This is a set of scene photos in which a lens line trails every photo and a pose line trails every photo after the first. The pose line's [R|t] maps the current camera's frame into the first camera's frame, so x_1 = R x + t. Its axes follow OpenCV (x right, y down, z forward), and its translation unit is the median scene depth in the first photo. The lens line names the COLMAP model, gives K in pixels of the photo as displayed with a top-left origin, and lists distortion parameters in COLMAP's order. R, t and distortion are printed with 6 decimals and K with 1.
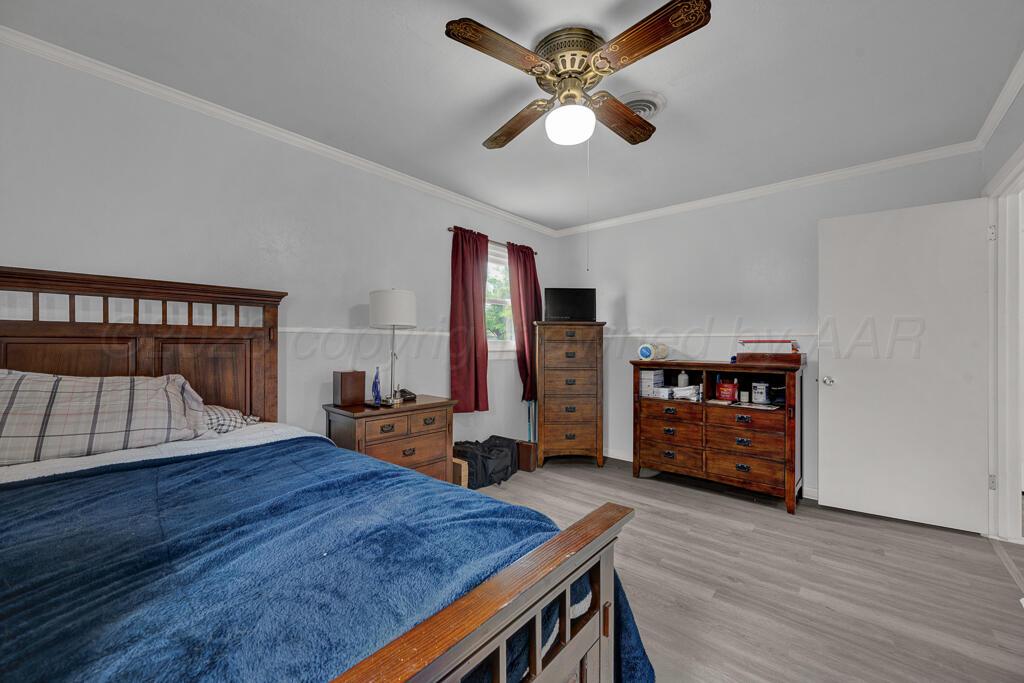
lens RADIAL K [[397.6, 0, 511.4], [0, 397.6, 342.9], [0, 0, 1]] dist [-0.001212, 0.000570]
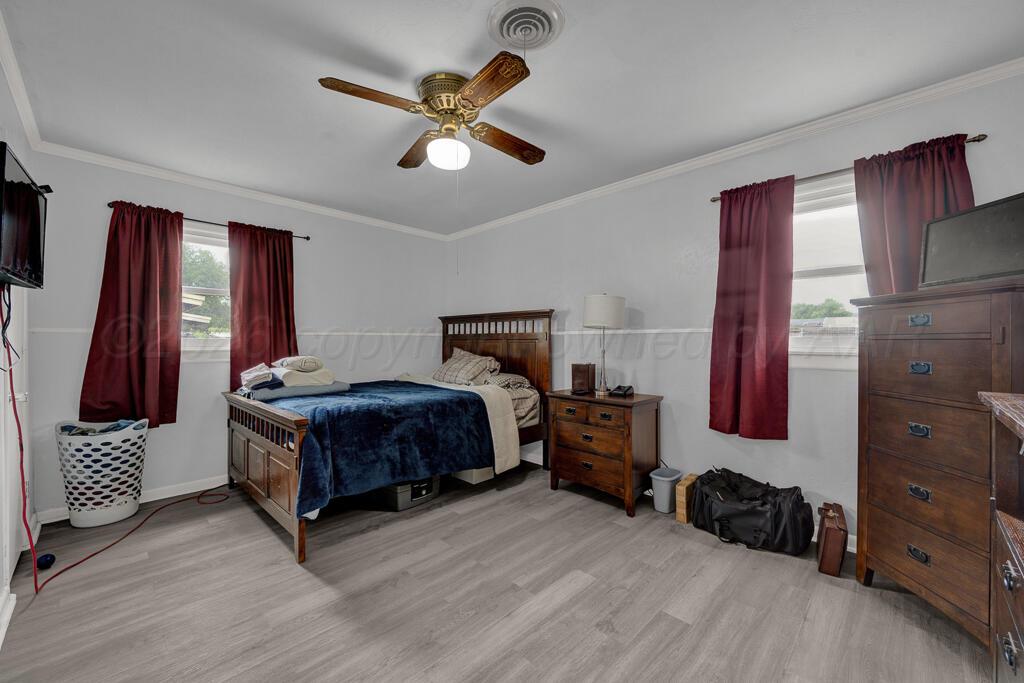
lens RADIAL K [[397.6, 0, 512.3], [0, 397.6, 343.9], [0, 0, 1]] dist [-0.001212, 0.000570]
pose [[-0.047589, -0.001261, -0.998866, 0.692716], [-0.000883, 0.999999, -0.001220, 0.006822], [0.998867, 0.000824, -0.047590, 0.659272]]
